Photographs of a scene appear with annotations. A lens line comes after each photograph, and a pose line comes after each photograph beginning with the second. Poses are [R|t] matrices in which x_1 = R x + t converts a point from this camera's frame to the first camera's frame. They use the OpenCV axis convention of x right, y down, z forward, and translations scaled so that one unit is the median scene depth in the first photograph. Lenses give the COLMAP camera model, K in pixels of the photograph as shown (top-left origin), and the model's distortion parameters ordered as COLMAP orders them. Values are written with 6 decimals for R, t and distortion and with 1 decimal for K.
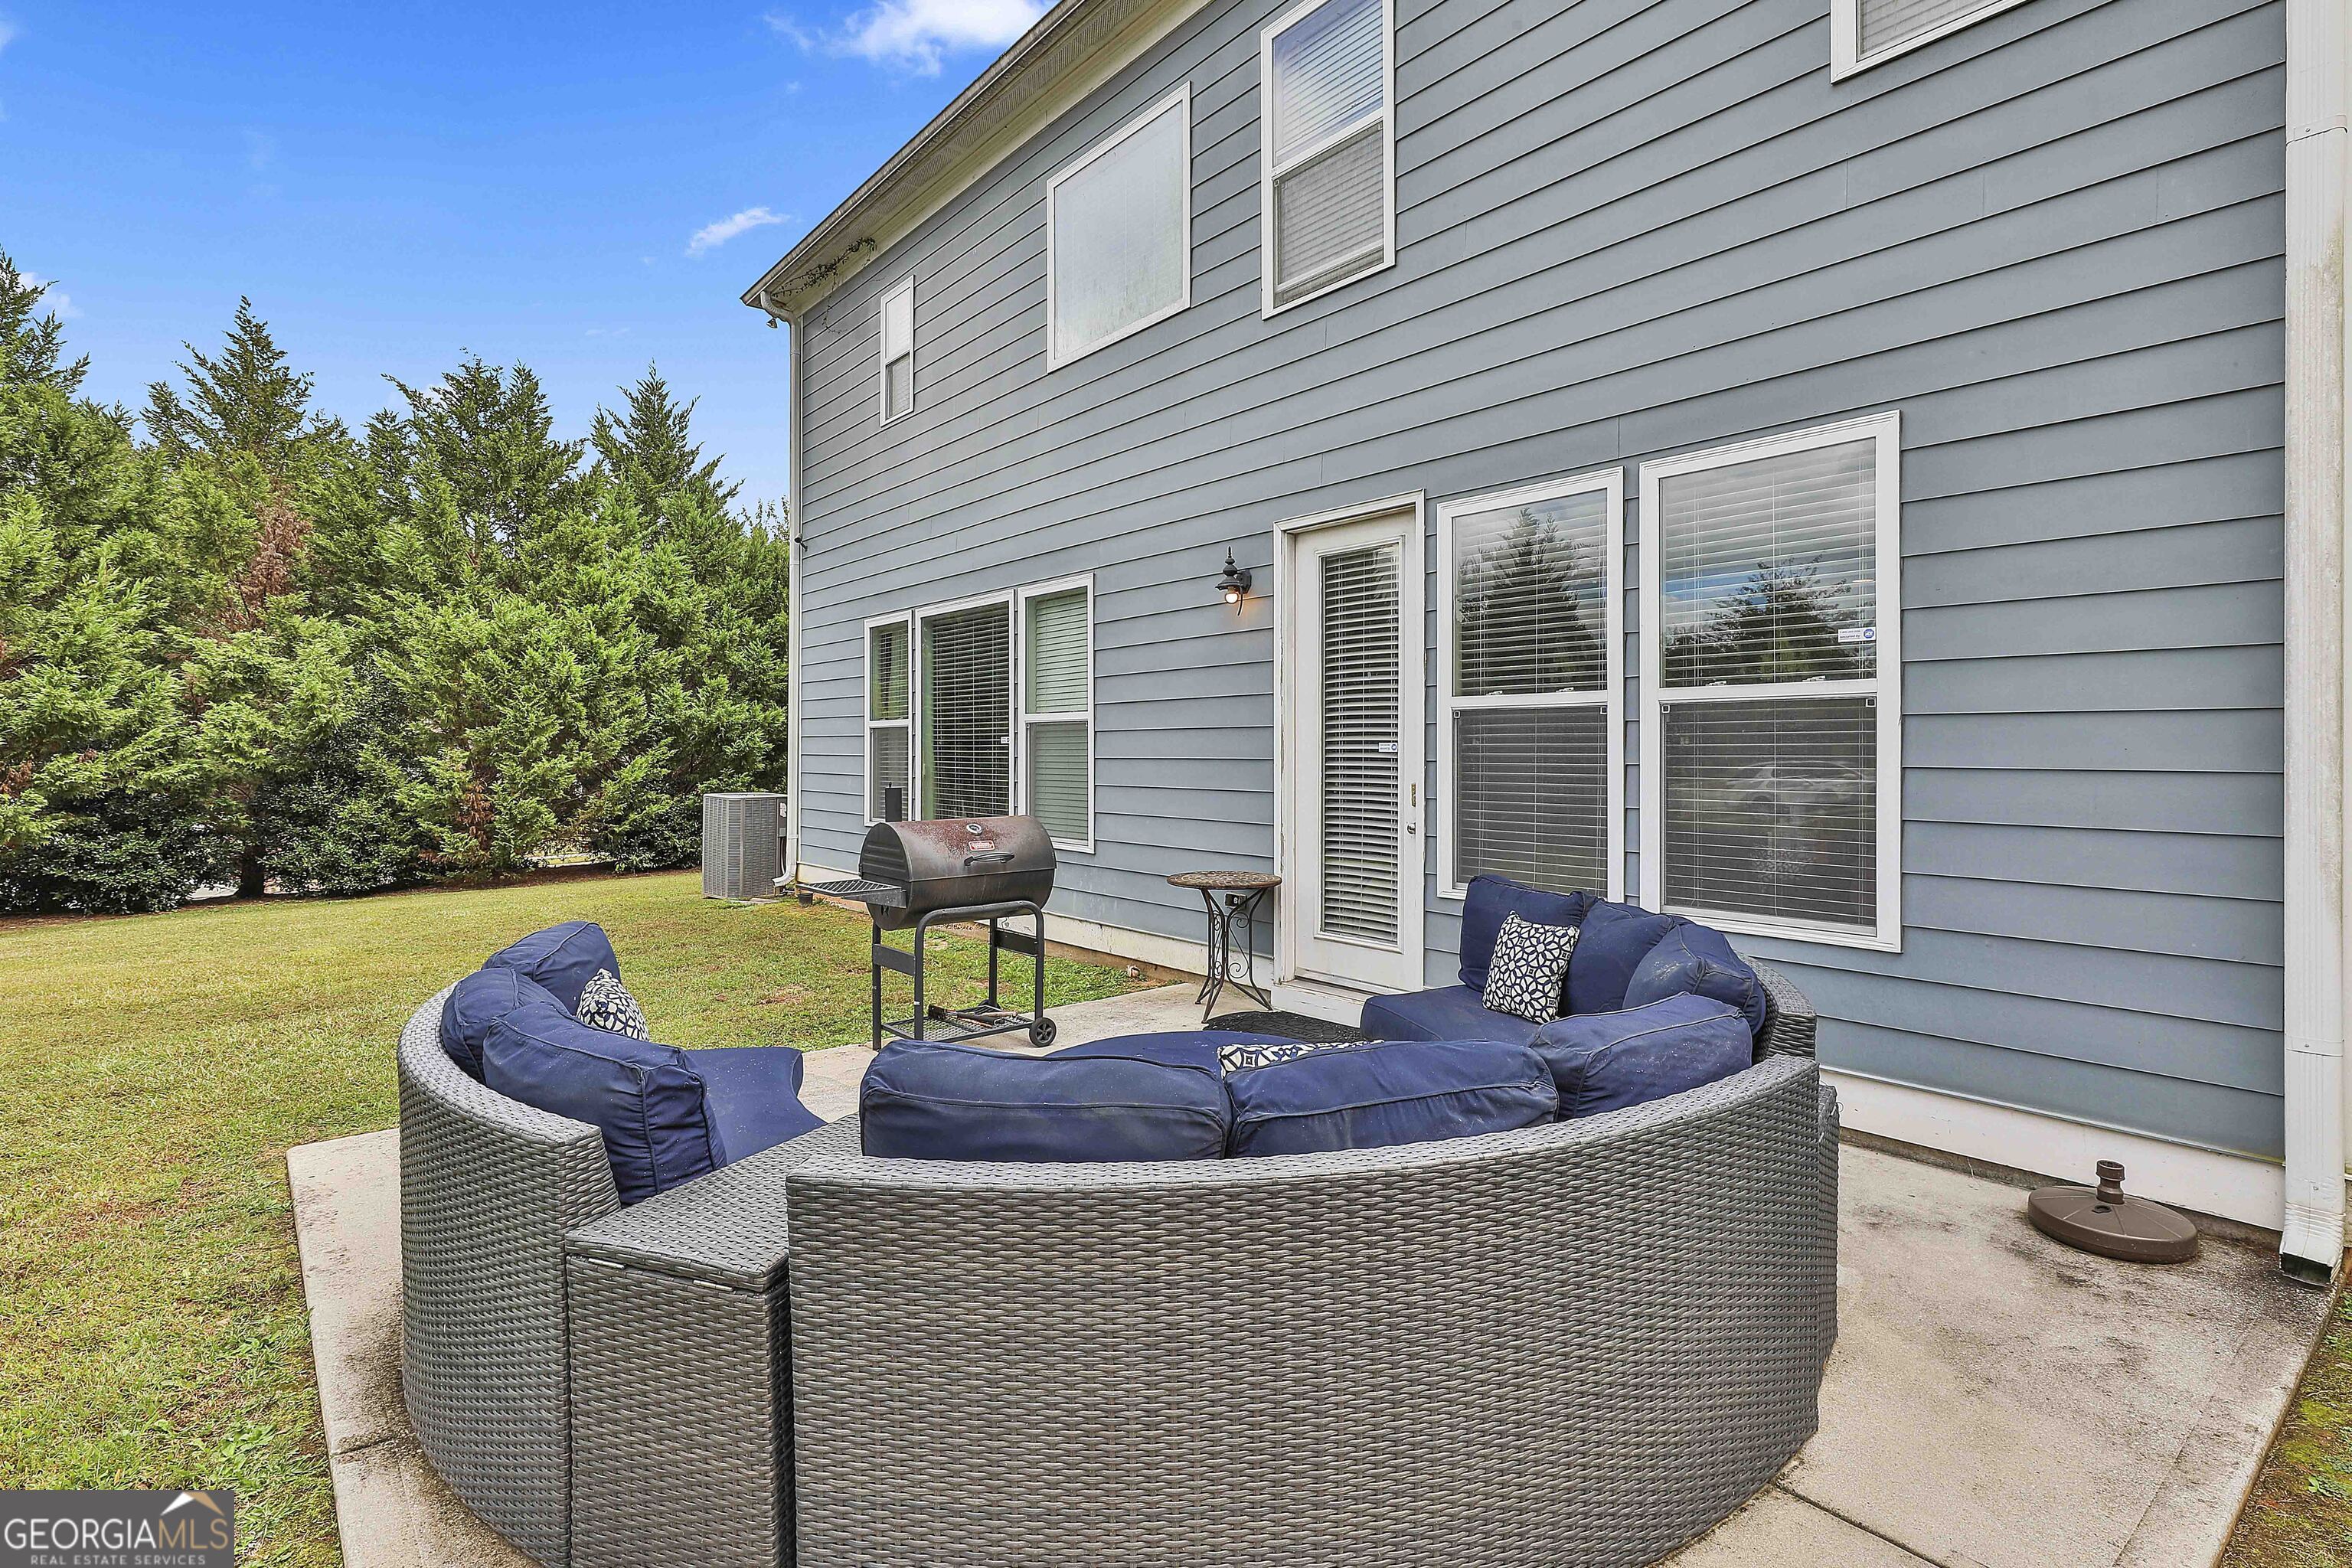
lens RADIAL K [[1134.0, 0, 1173.8], [0, 1134.0, 754.1], [0, 0, 1]] dist [-0.000552, 0.001055]
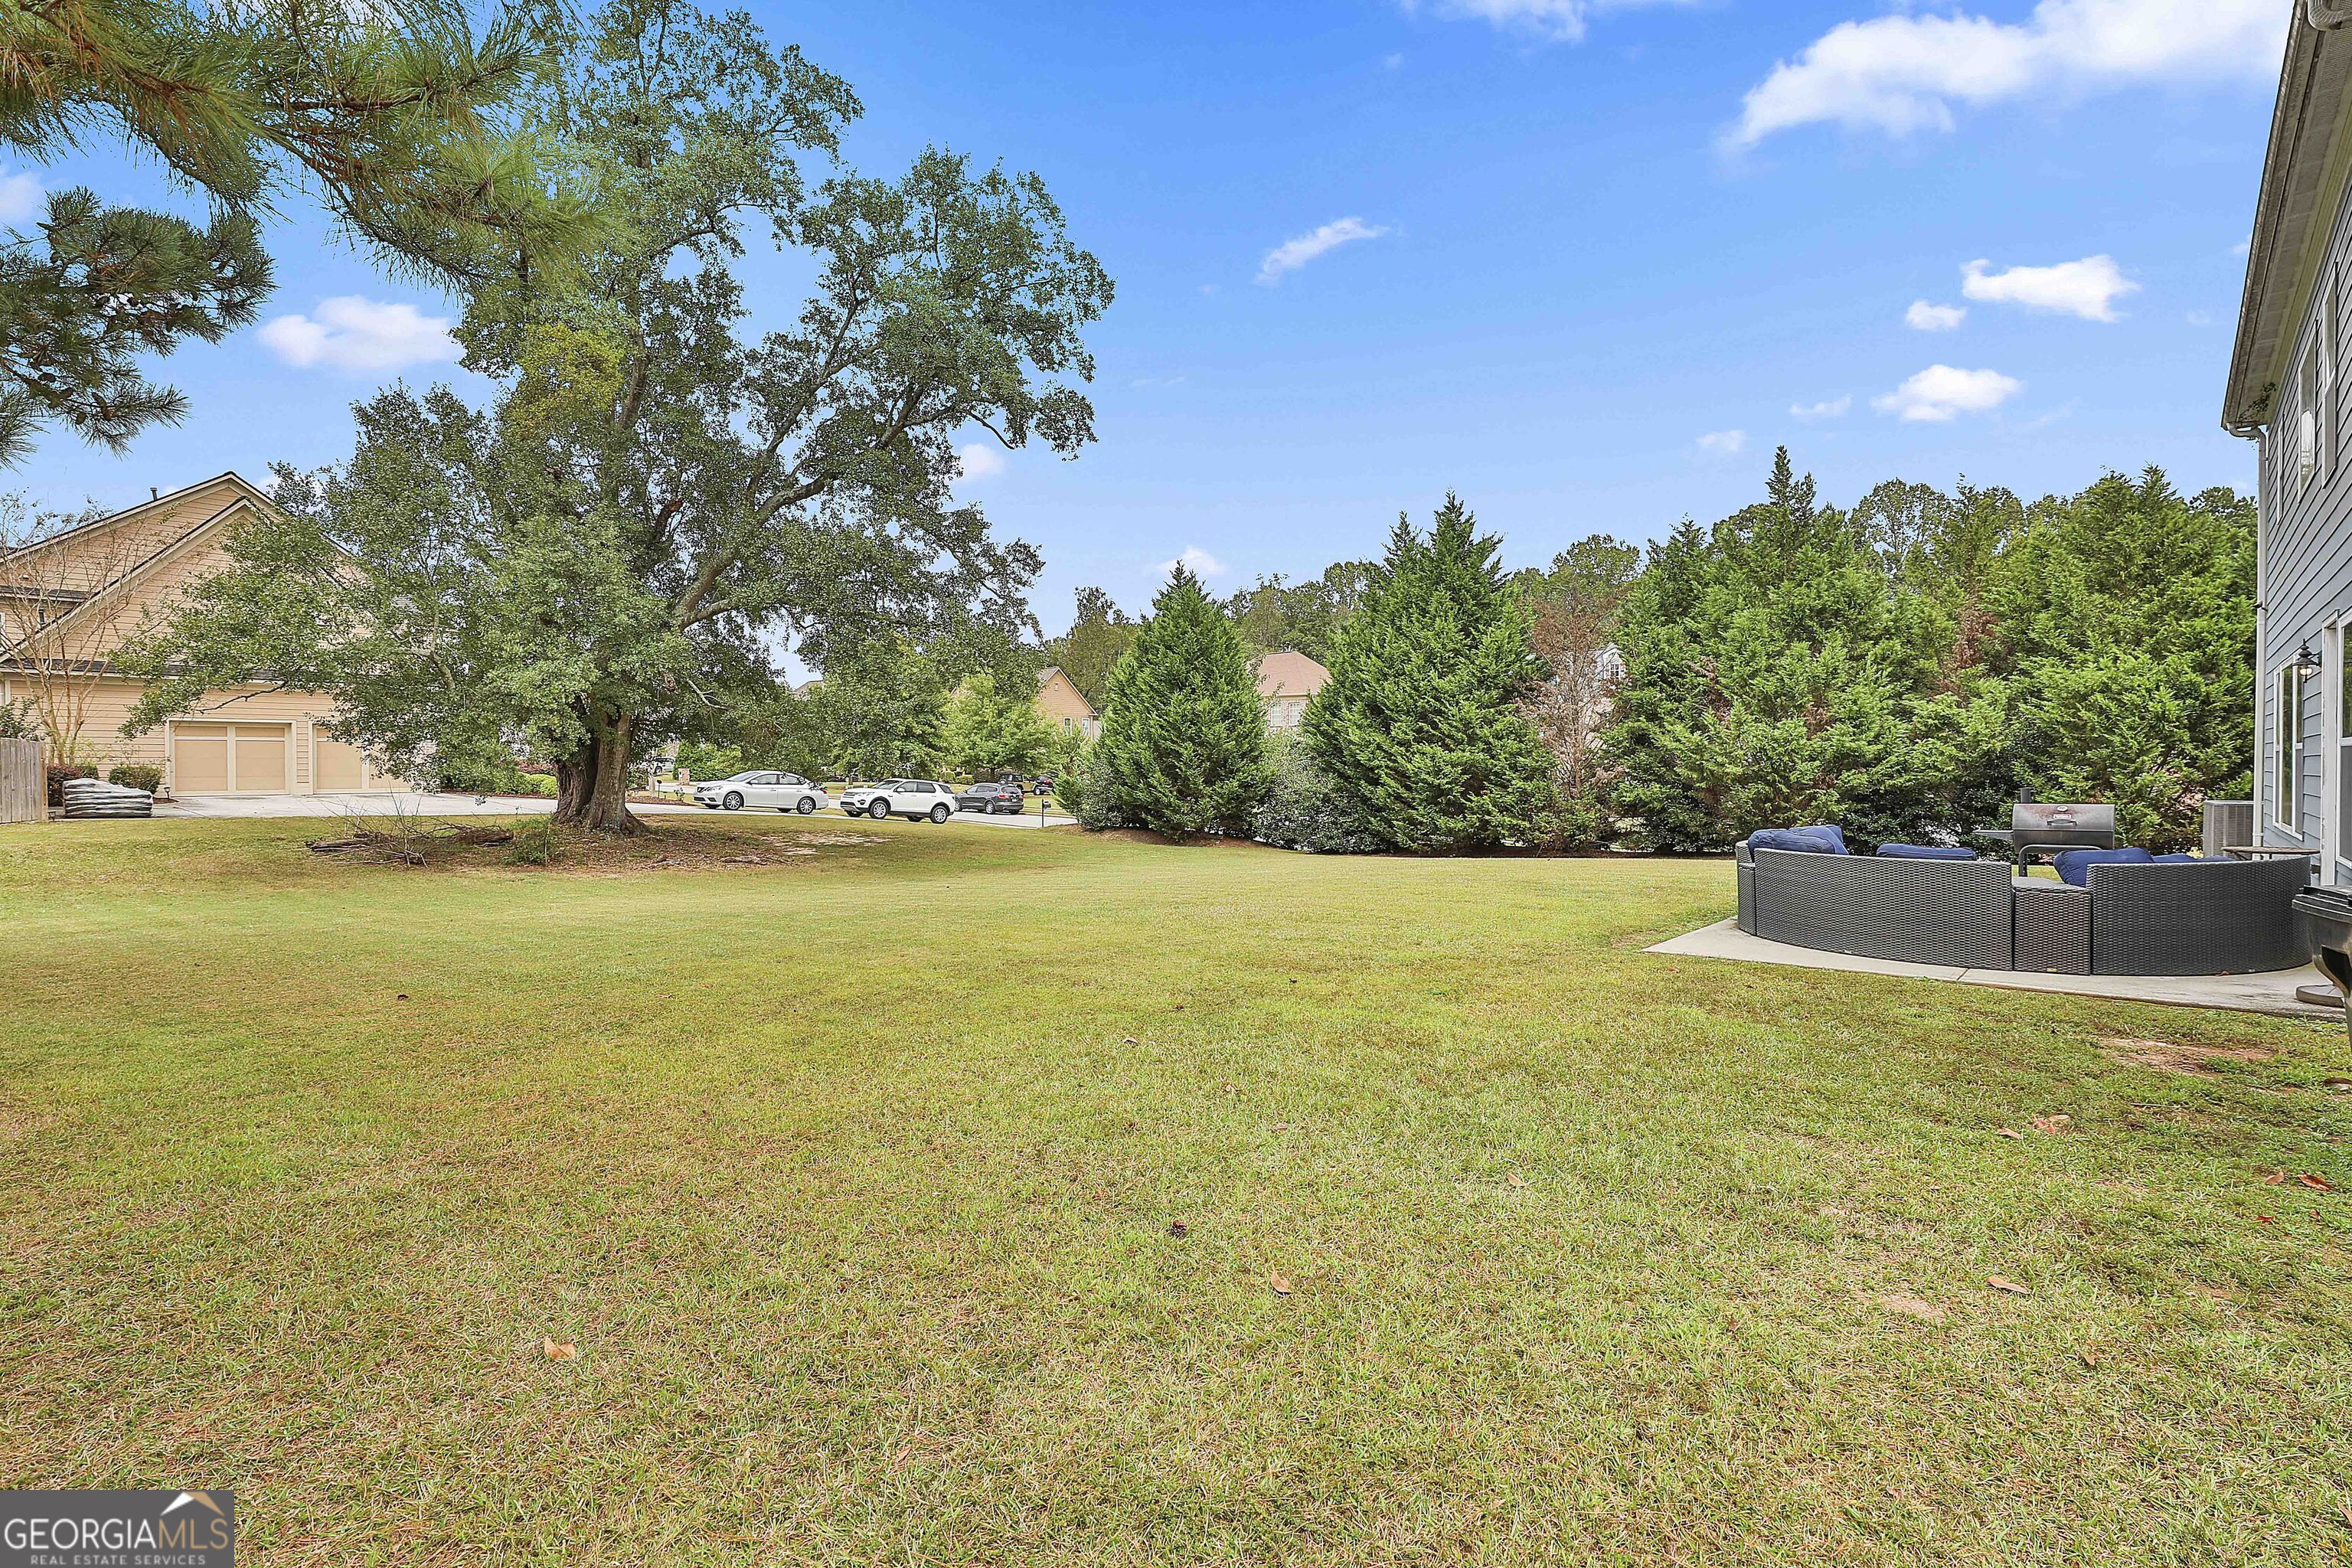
lens RADIAL K [[1134.0, 0, 1180.4], [0, 1134.0, 772.7], [0, 0, 1]] dist [-0.000552, 0.001055]
pose [[0.174190, 0.004147, -0.984703, 0.557318], [0.002519, 0.999986, 0.004657, -0.005505], [0.984709, -0.003292, 0.174177, -0.339596]]
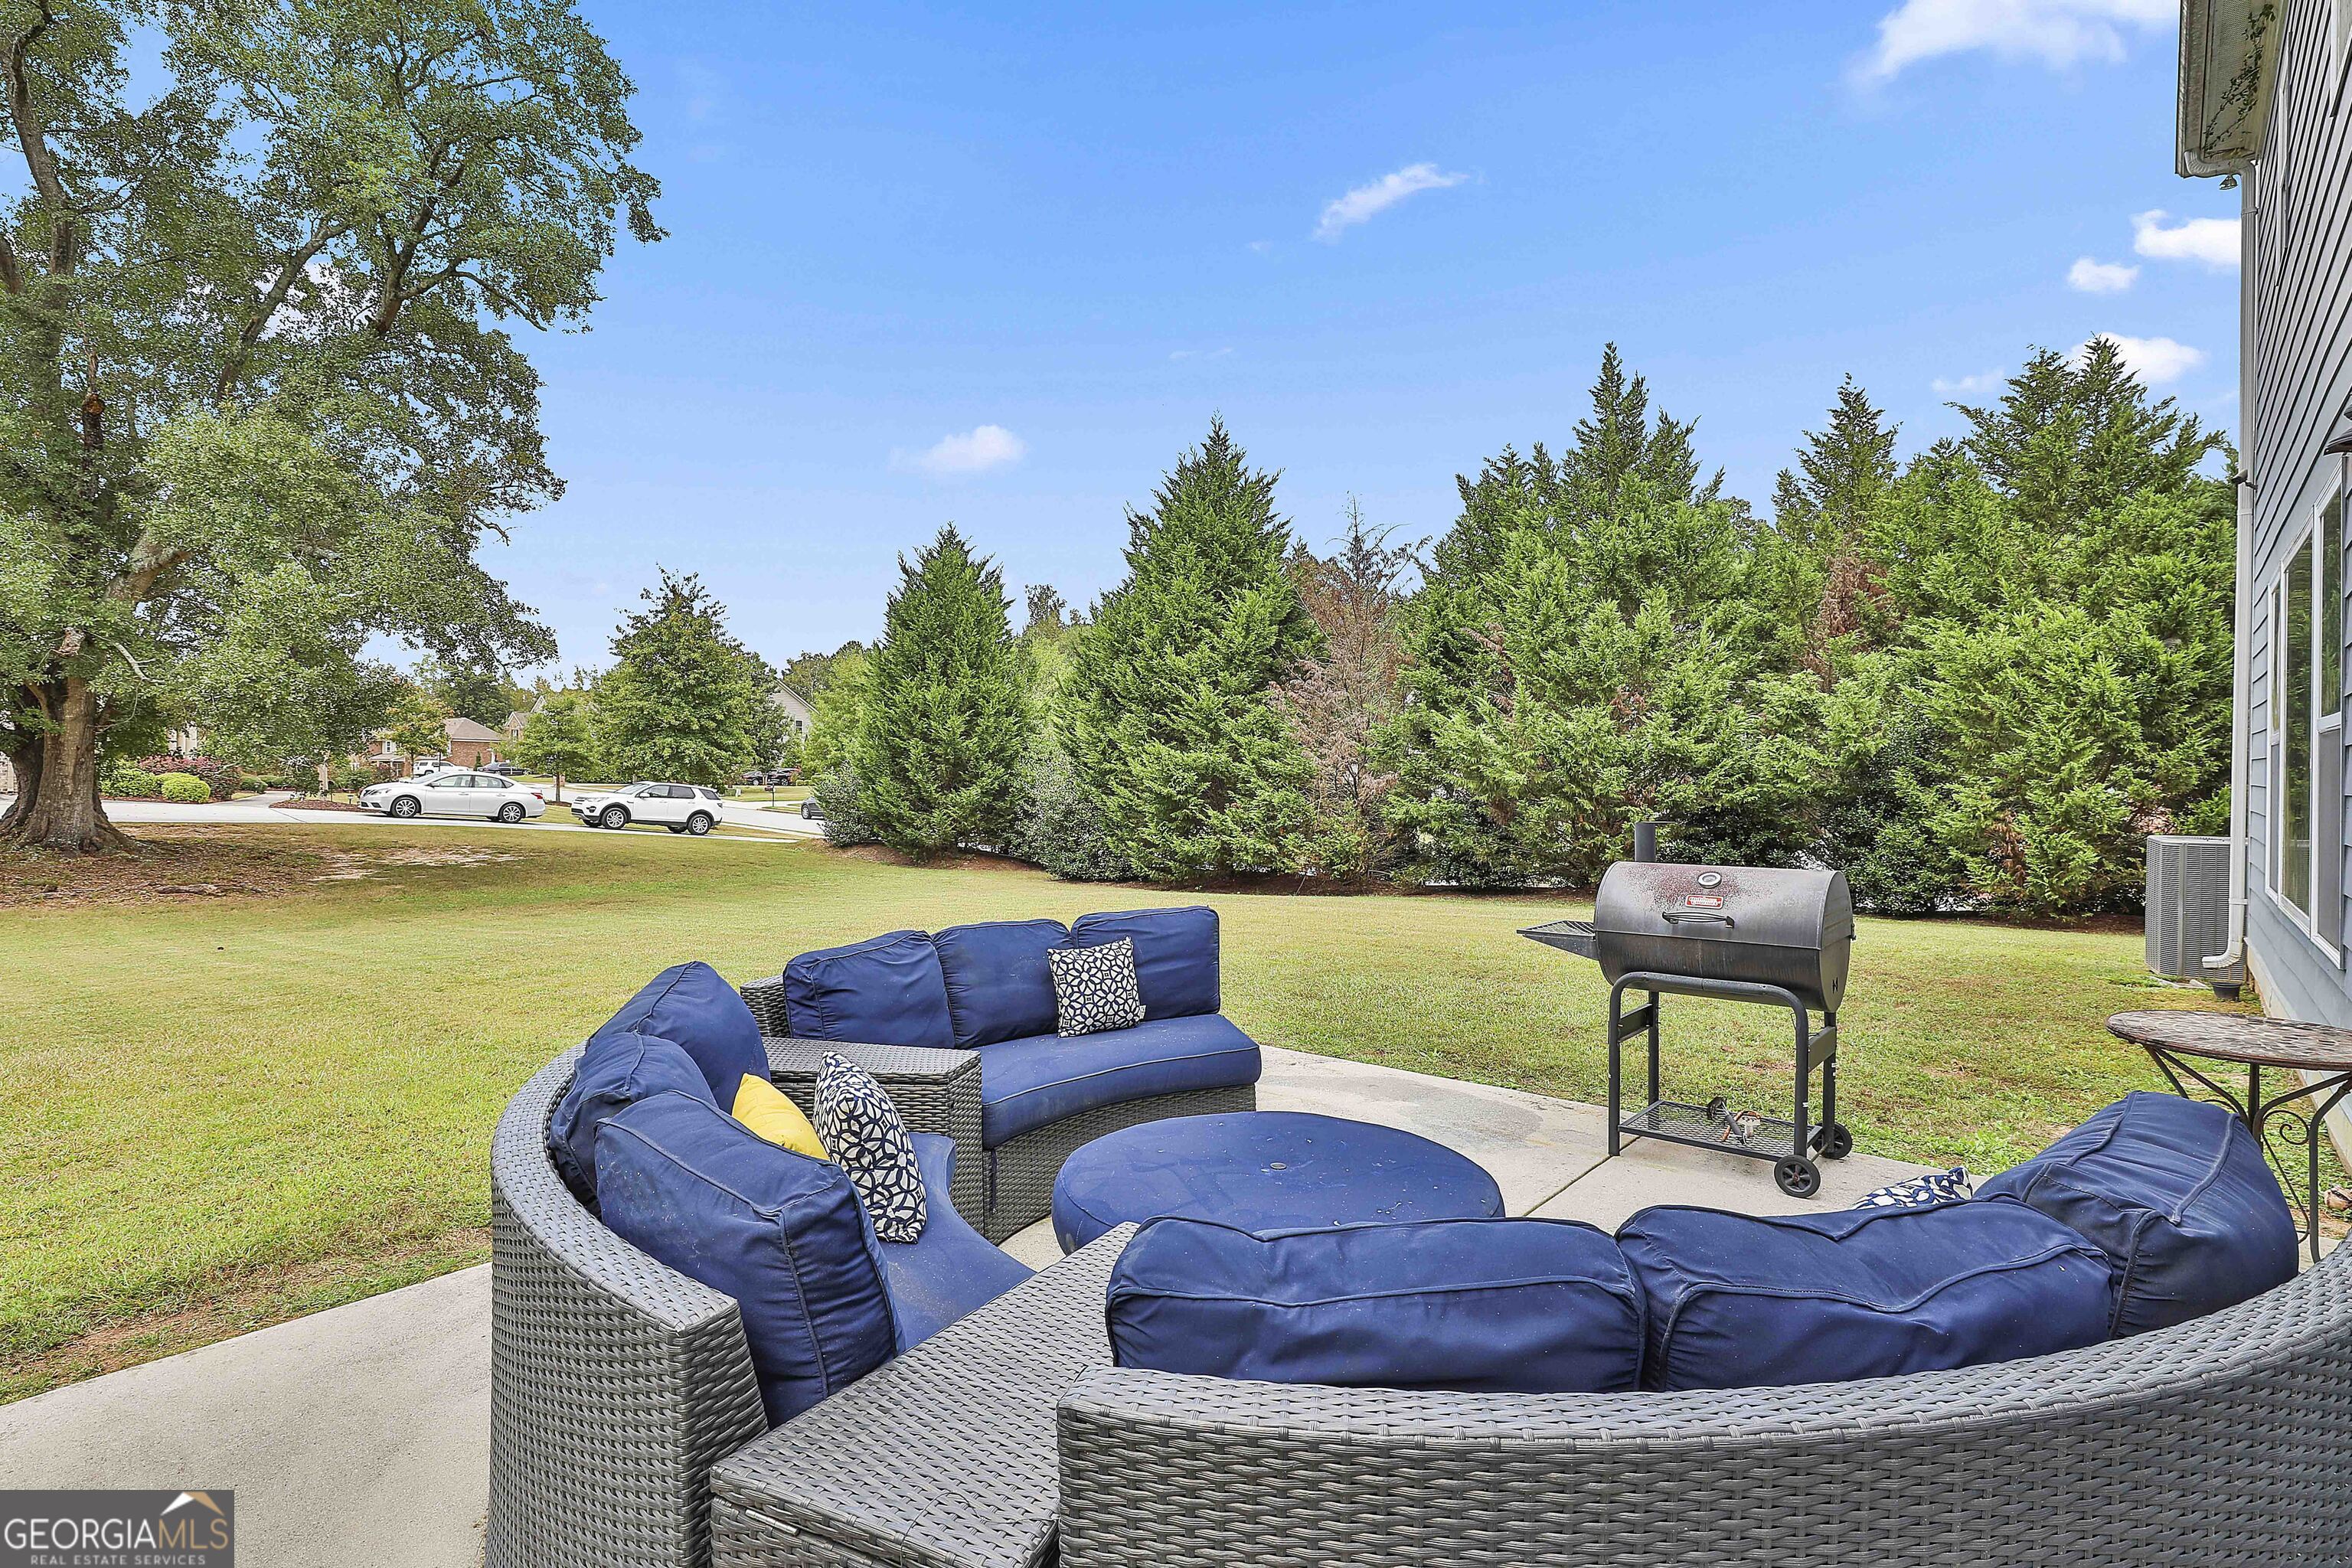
lens RADIAL K [[1134.0, 0, 1171.2], [0, 1134.0, 784.3], [0, 0, 1]] dist [-0.000552, 0.001055]
pose [[0.168096, 0.010568, -0.985714, 0.193483], [-0.005166, 0.999938, 0.009840, -0.003427], [0.985757, 0.003439, 0.168140, 0.168475]]
